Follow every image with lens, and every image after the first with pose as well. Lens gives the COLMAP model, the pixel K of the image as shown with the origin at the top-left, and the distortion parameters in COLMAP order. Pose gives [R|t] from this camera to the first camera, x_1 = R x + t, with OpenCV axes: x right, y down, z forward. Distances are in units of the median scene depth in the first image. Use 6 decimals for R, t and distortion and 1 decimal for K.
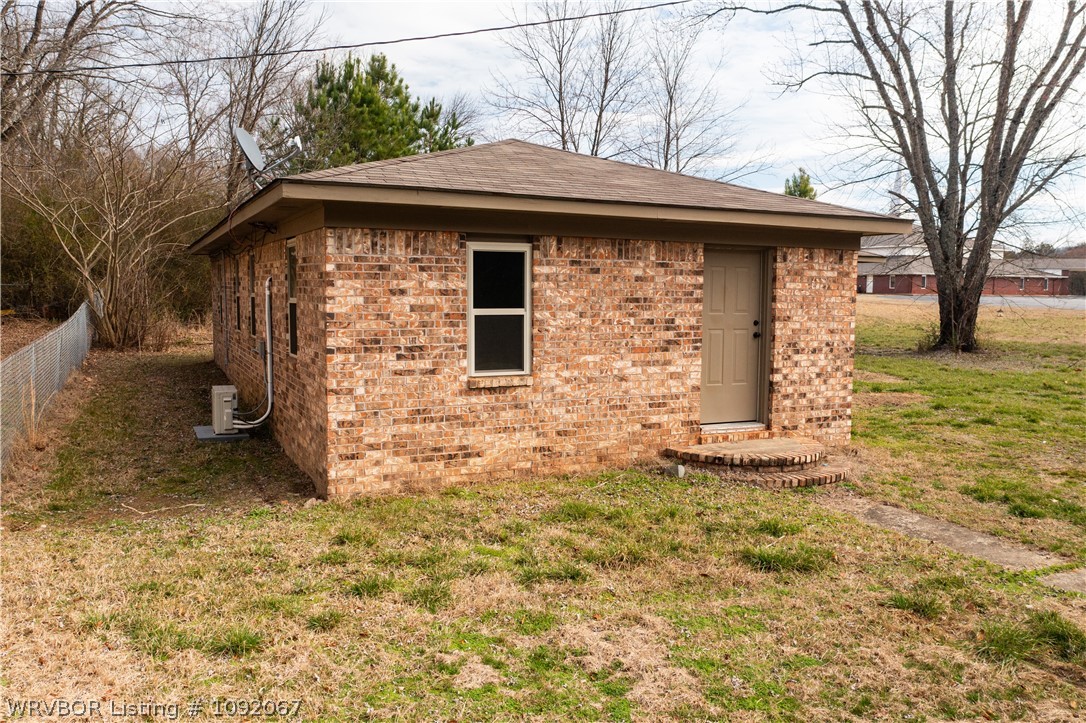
lens RADIAL K [[860.0, 0, 542.6], [0, 860.0, 360.2], [0, 0, 1]] dist [-0.032131, 0.011323]
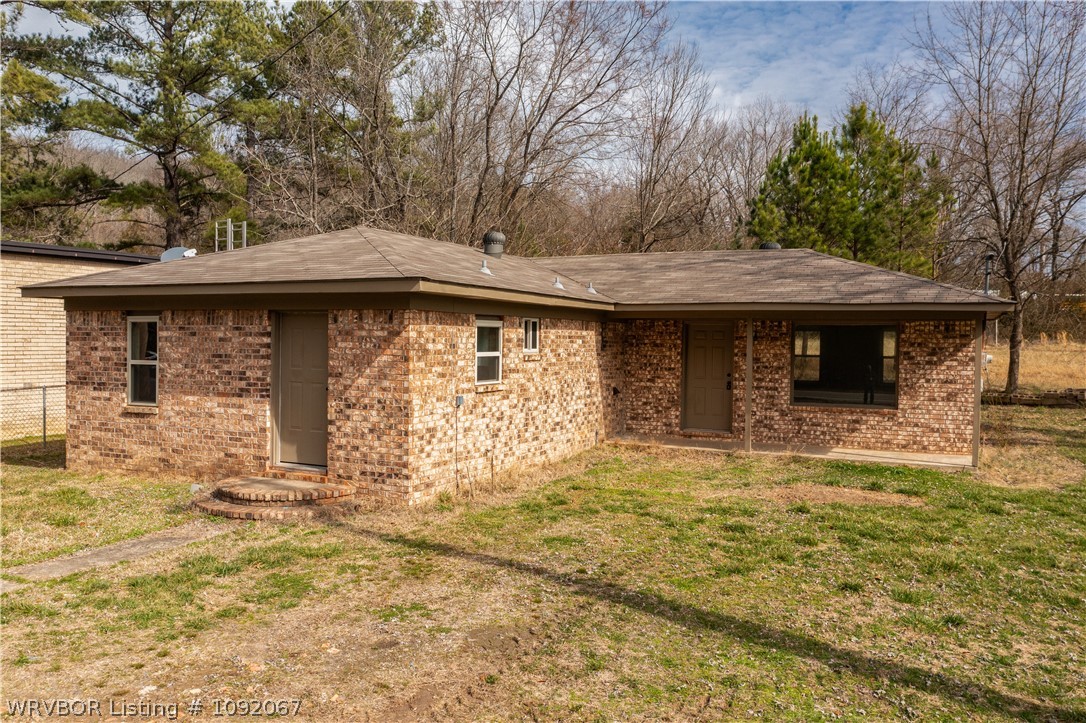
lens RADIAL K [[860.0, 0, 541.5], [0, 860.0, 359.2], [0, 0, 1]] dist [-0.032131, 0.011323]
pose [[0.624999, 0.014753, -0.780486, 1.404689], [-0.066634, 0.997180, -0.034511, -0.052030], [0.777776, 0.073576, 0.624220, 0.564047]]
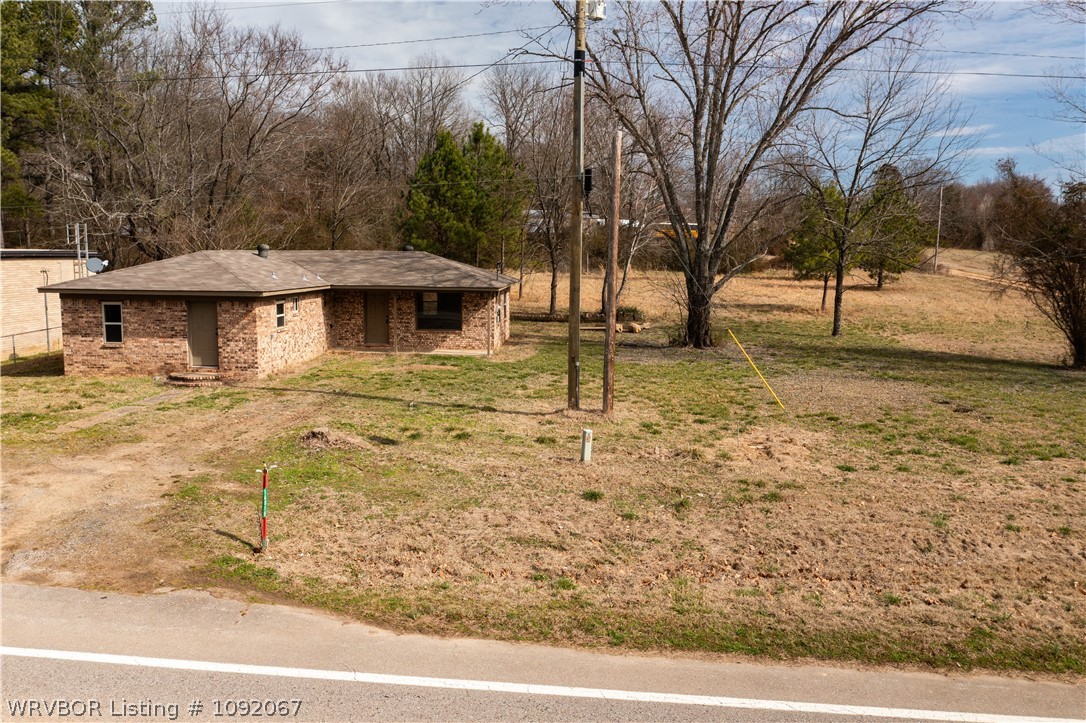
lens RADIAL K [[860.0, 0, 546.3], [0, 860.0, 357.4], [0, 0, 1]] dist [-0.032131, 0.011323]
pose [[0.864795, 0.059649, -0.498569, 2.688510], [-0.040457, 0.997968, 0.049222, -0.139479], [0.500492, -0.022397, 0.865451, -0.862661]]
